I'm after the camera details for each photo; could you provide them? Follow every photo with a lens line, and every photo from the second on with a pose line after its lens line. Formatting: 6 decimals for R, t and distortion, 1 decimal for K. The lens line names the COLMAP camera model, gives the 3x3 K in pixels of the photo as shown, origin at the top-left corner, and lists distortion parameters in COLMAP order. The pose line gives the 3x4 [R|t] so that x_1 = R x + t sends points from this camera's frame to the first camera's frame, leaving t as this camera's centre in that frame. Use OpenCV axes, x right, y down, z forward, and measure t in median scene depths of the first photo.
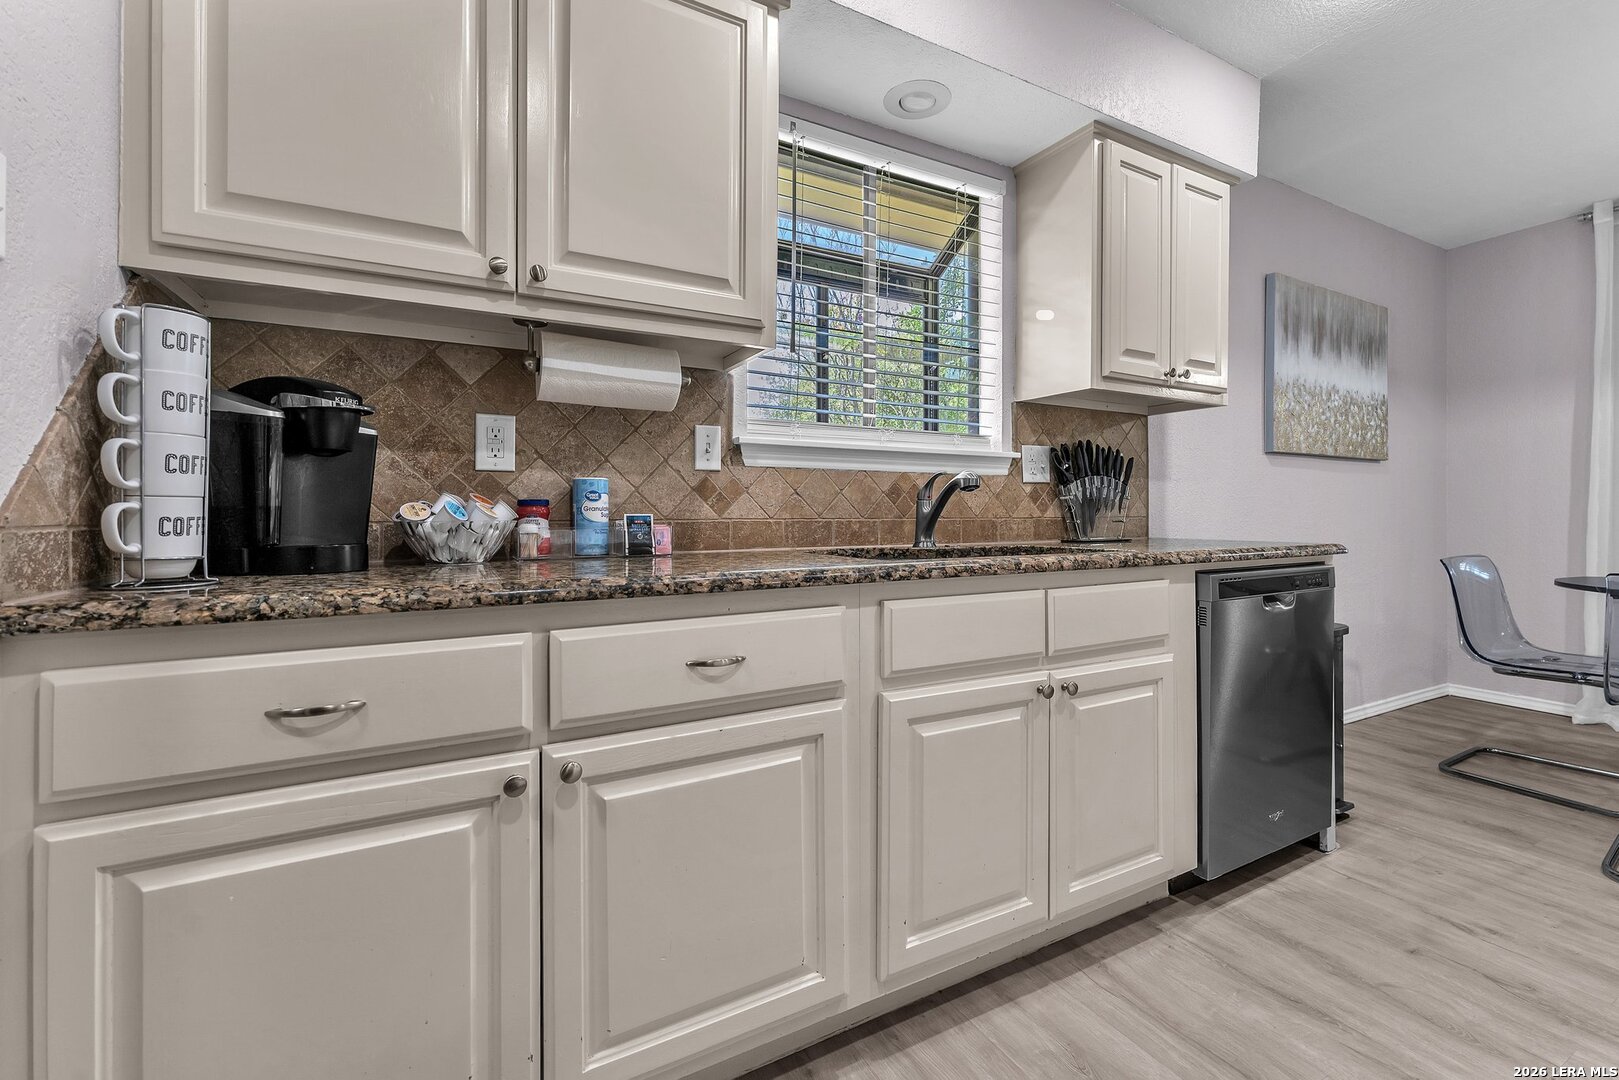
lens RADIAL K [[672.9, 0, 808.0], [0, 672.9, 526.7], [0, 0, 1]] dist [0.000964, -0.000318]
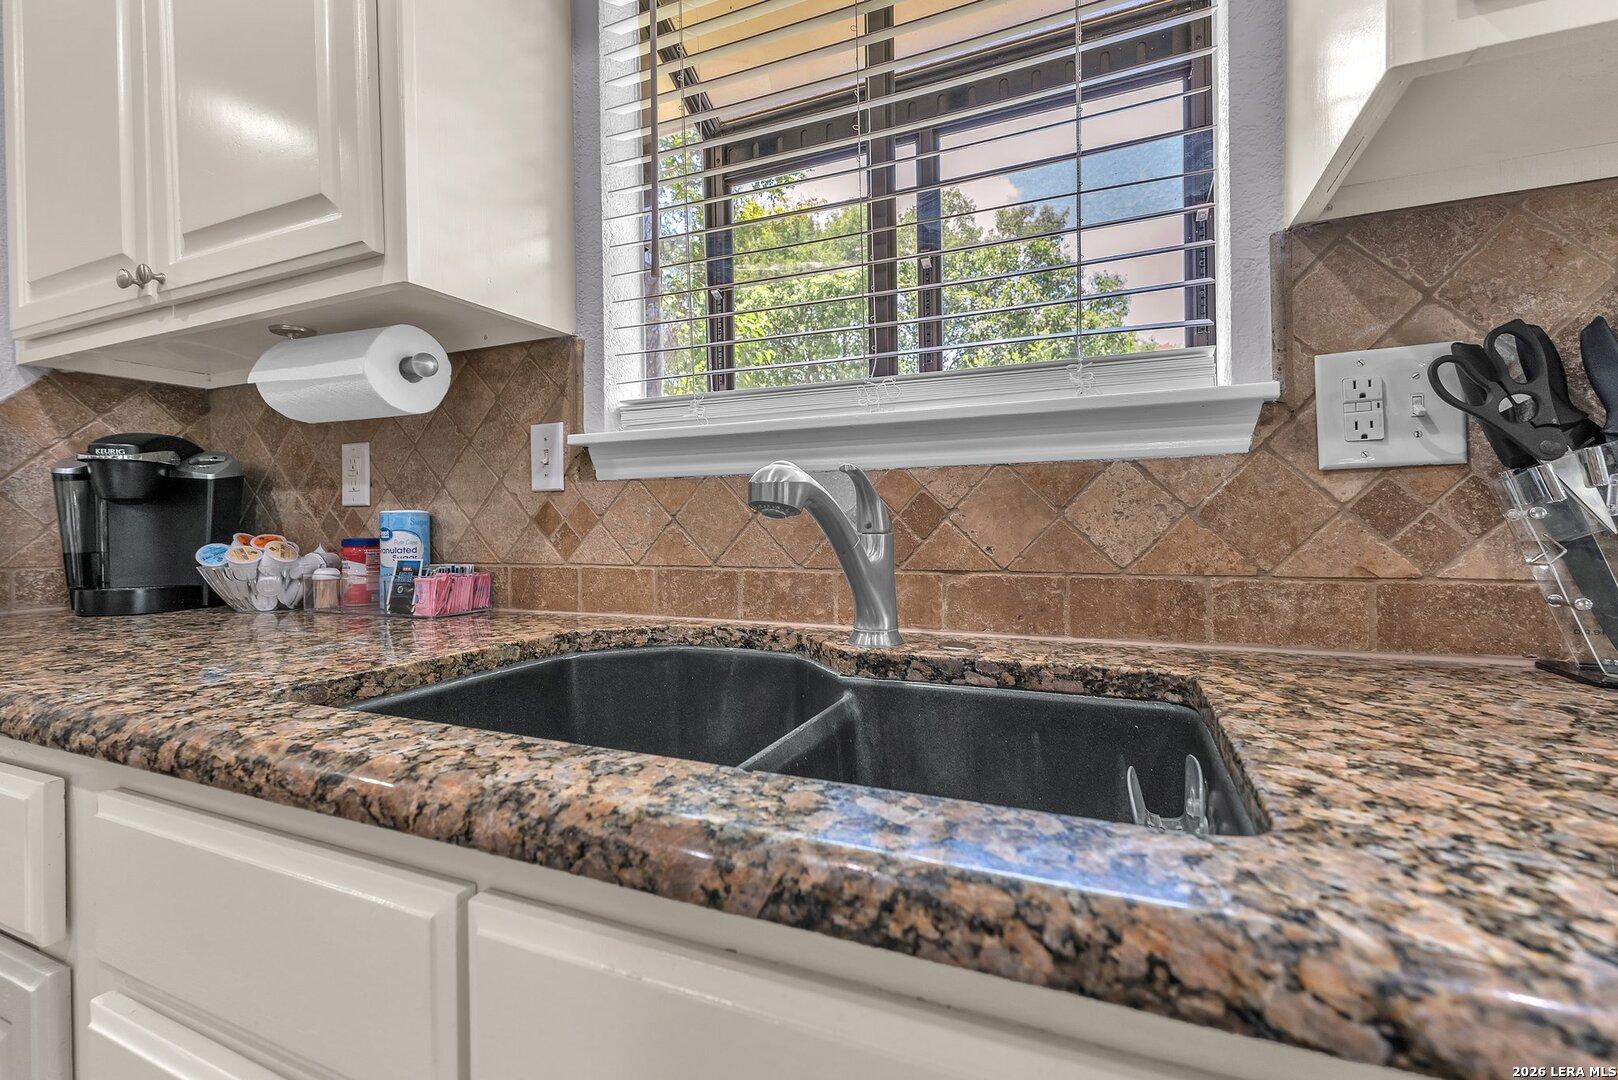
lens RADIAL K [[672.4, 0, 841.3], [0, 672.4, 535.5], [0, 0, 1]] dist [0.000964, -0.000318]
pose [[0.639044, 0.005020, -0.769154, 0.520906], [-0.007073, 0.999975, 0.000650, -0.040021], [0.769138, 0.005025, 0.639064, 0.756841]]
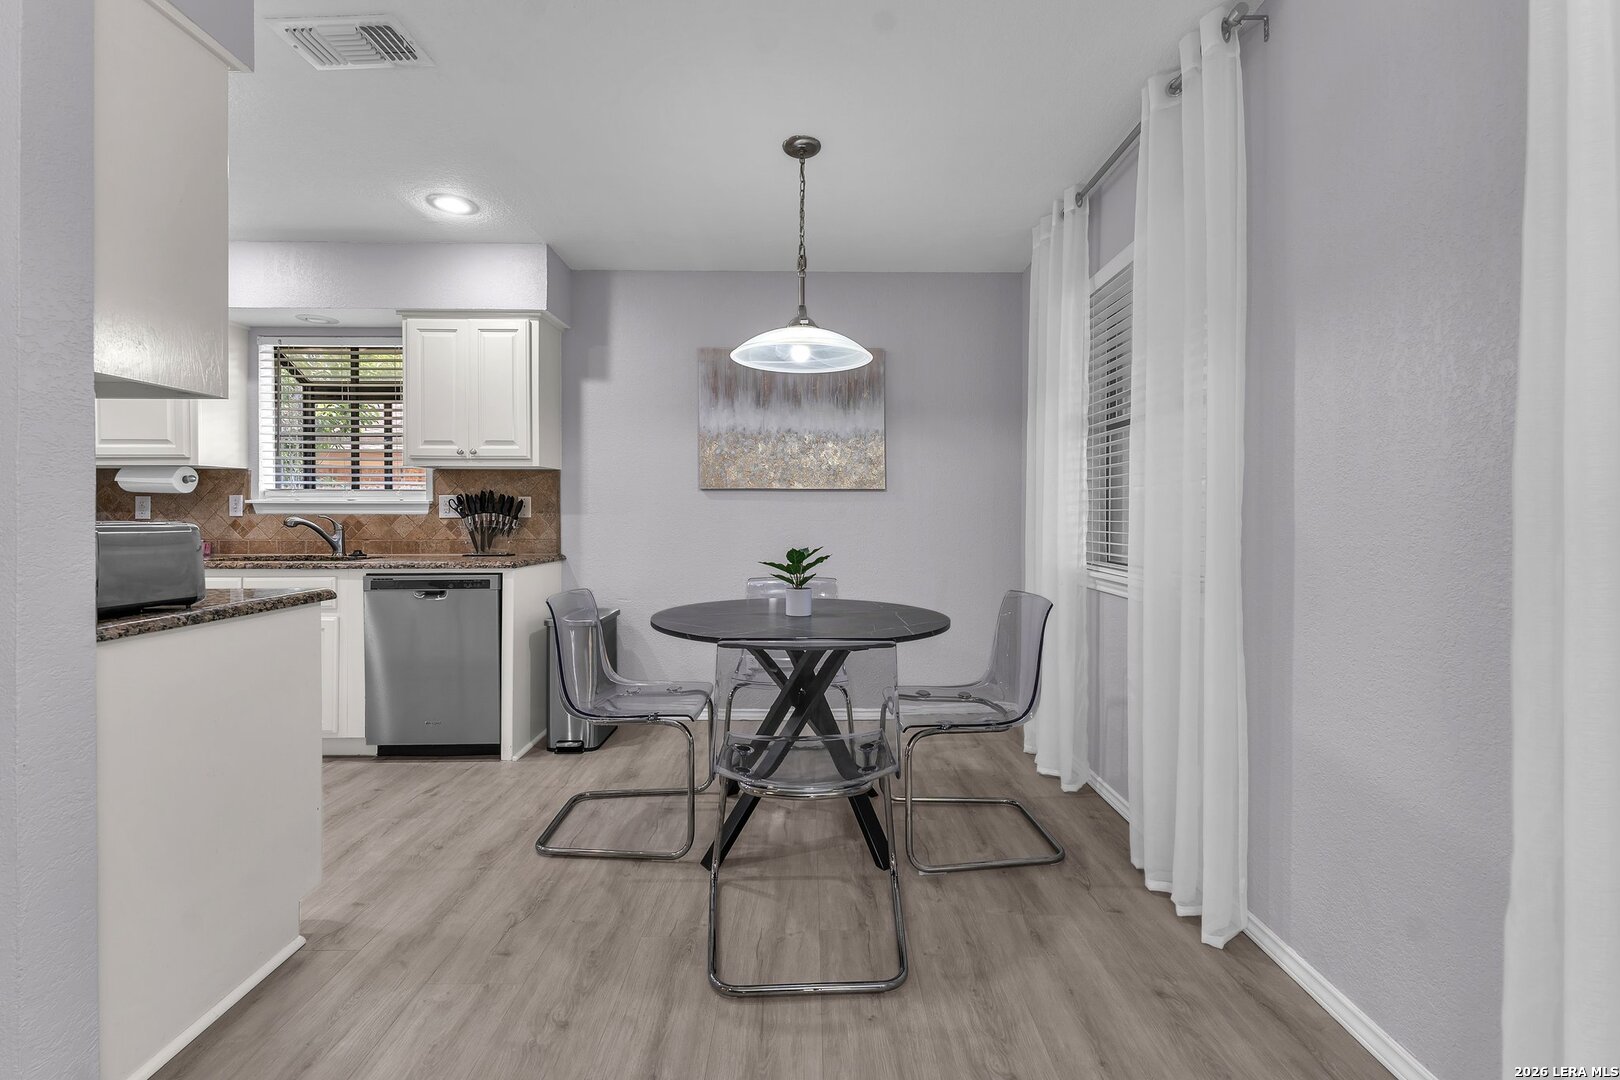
lens RADIAL K [[673.3, 0, 834.6], [0, 673.3, 535.4], [0, 0, 1]] dist [0.000964, -0.000318]
pose [[0.885944, 0.003699, -0.463777, 2.385389], [-0.010352, 0.999877, -0.011802, -0.017330], [0.463676, 0.015257, 0.885873, -0.007757]]
